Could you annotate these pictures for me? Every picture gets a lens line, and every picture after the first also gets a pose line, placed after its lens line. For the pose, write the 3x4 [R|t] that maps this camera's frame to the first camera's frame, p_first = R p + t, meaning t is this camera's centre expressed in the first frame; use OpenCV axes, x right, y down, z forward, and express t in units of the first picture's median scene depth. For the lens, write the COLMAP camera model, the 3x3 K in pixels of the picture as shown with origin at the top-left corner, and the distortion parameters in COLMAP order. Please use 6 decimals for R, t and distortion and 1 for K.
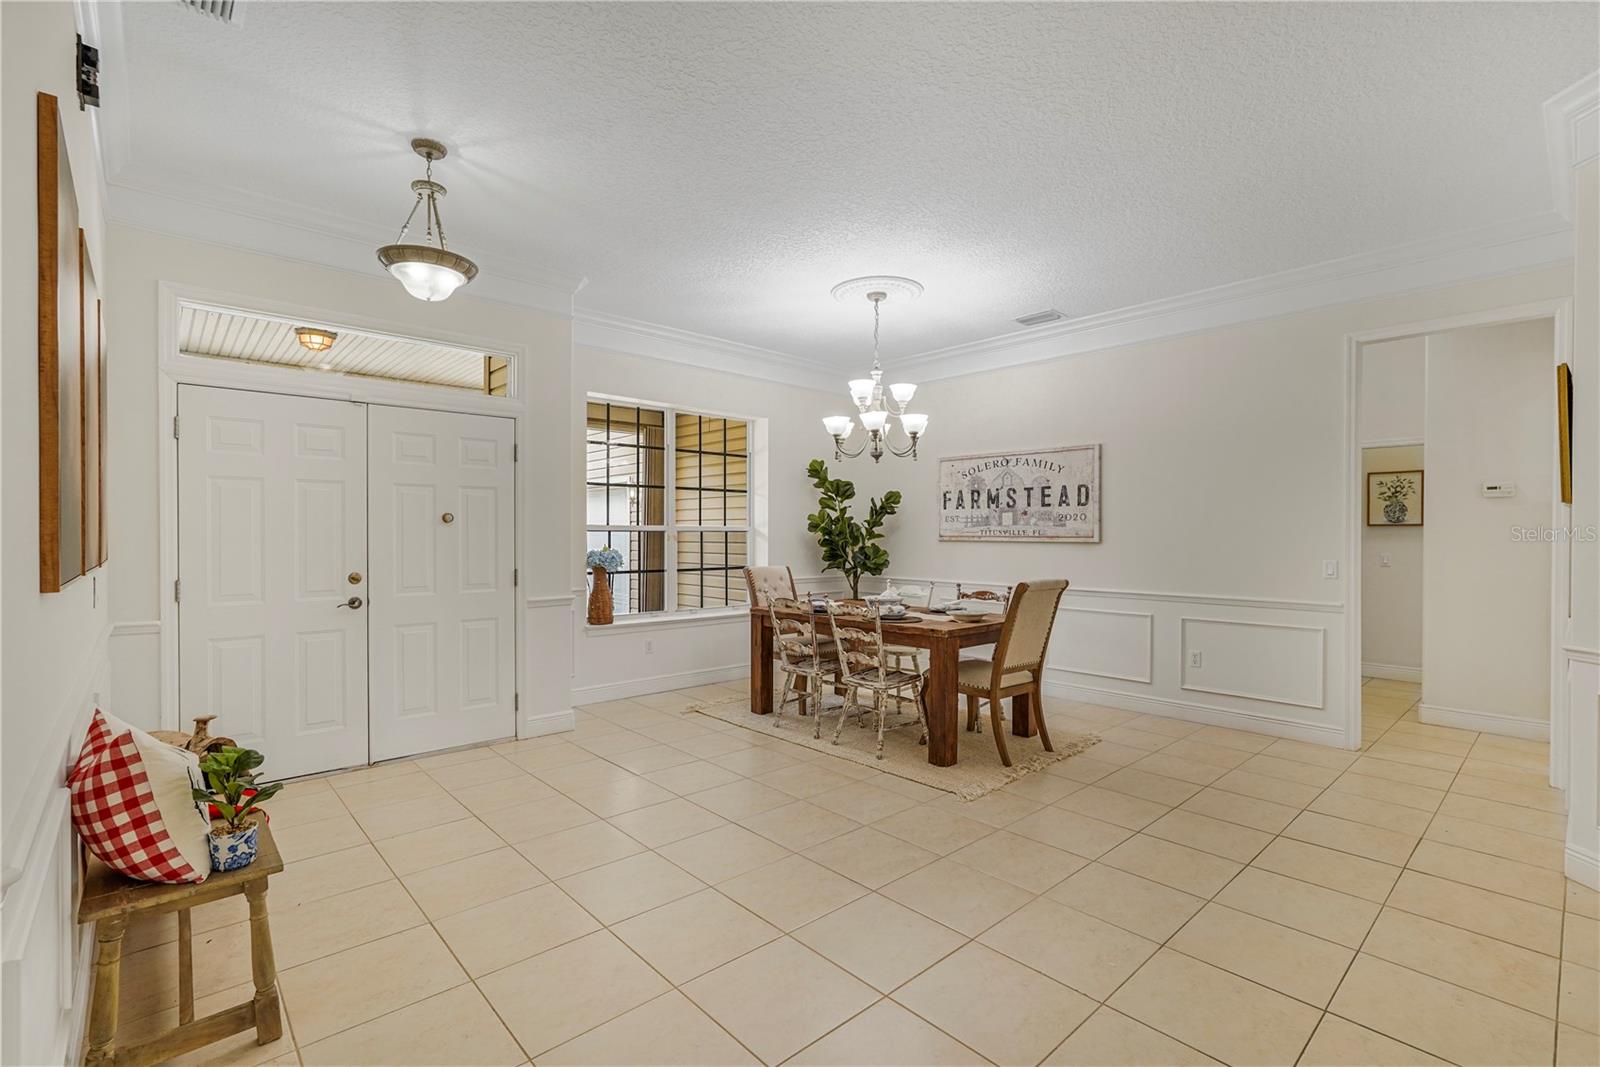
lens RADIAL K [[721.7, 0, 805.3], [0, 721.7, 540.6], [0, 0, 1]] dist [-0.001299, 0.000224]
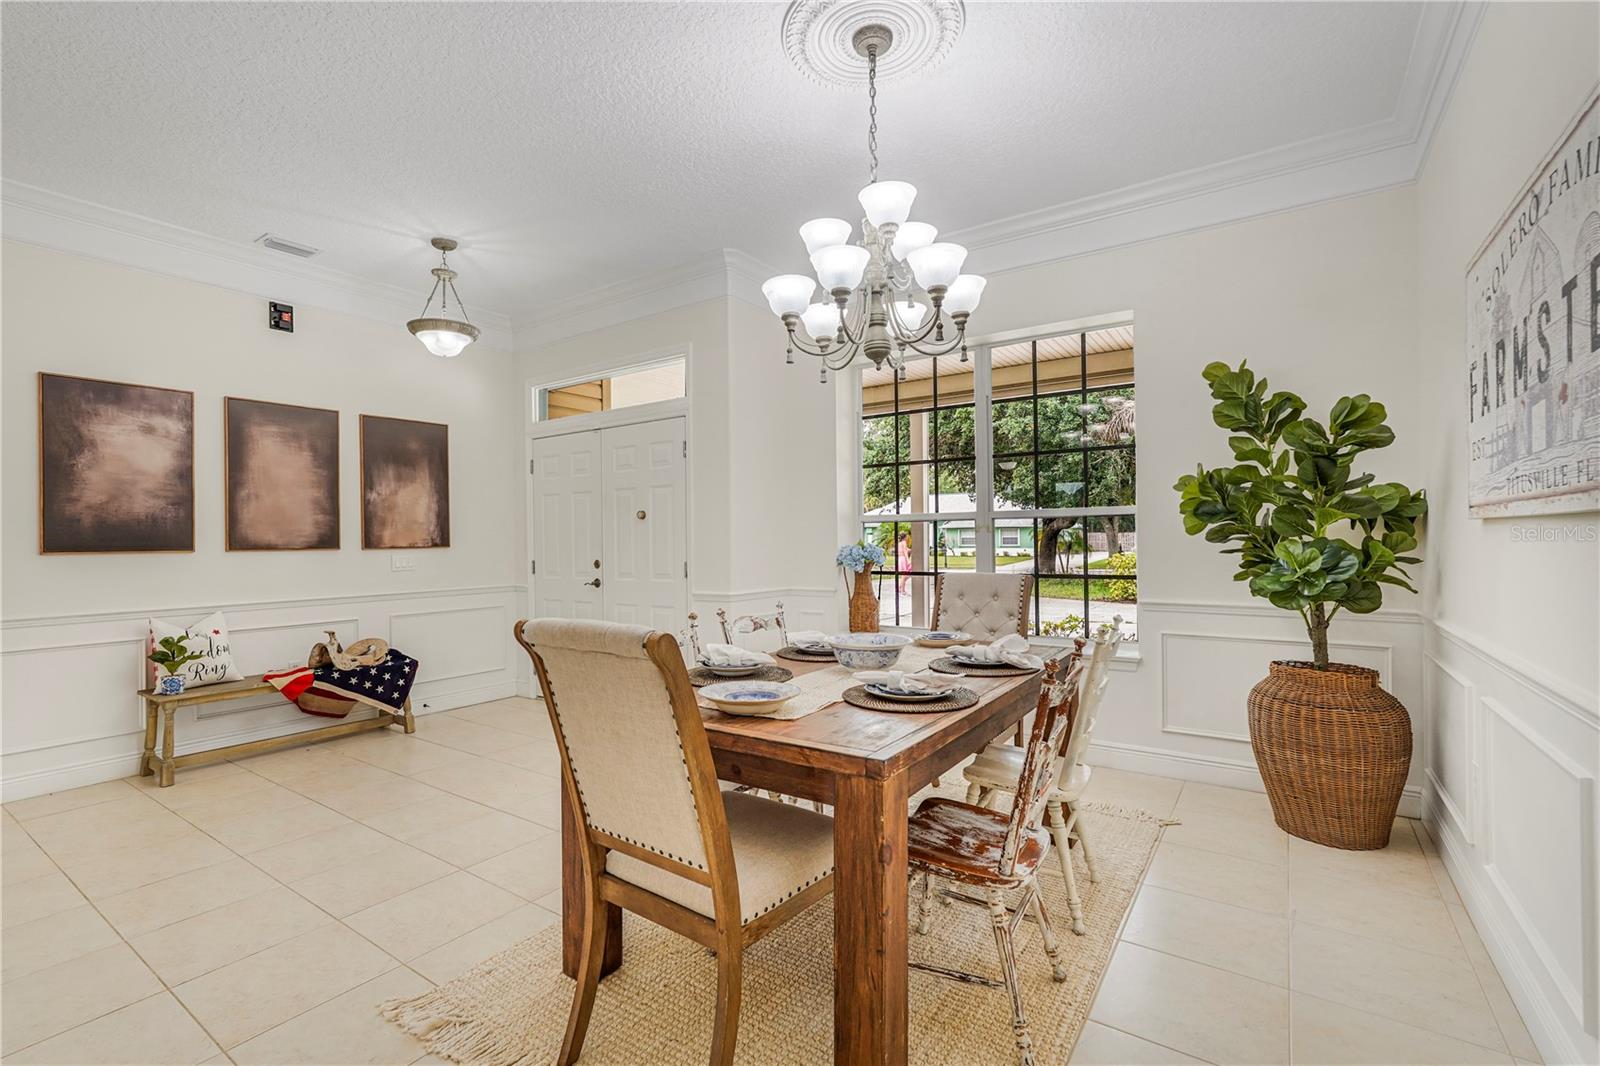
lens RADIAL K [[725.1, 0, 798.7], [0, 725.1, 538.8], [0, 0, 1]] dist [-0.003002, 0.000129]
pose [[0.211809, -0.007954, -0.977279, 0.474391], [0.002444, 0.999968, -0.007609, 0.011096], [0.977308, -0.000776, 0.211822, 0.686517]]
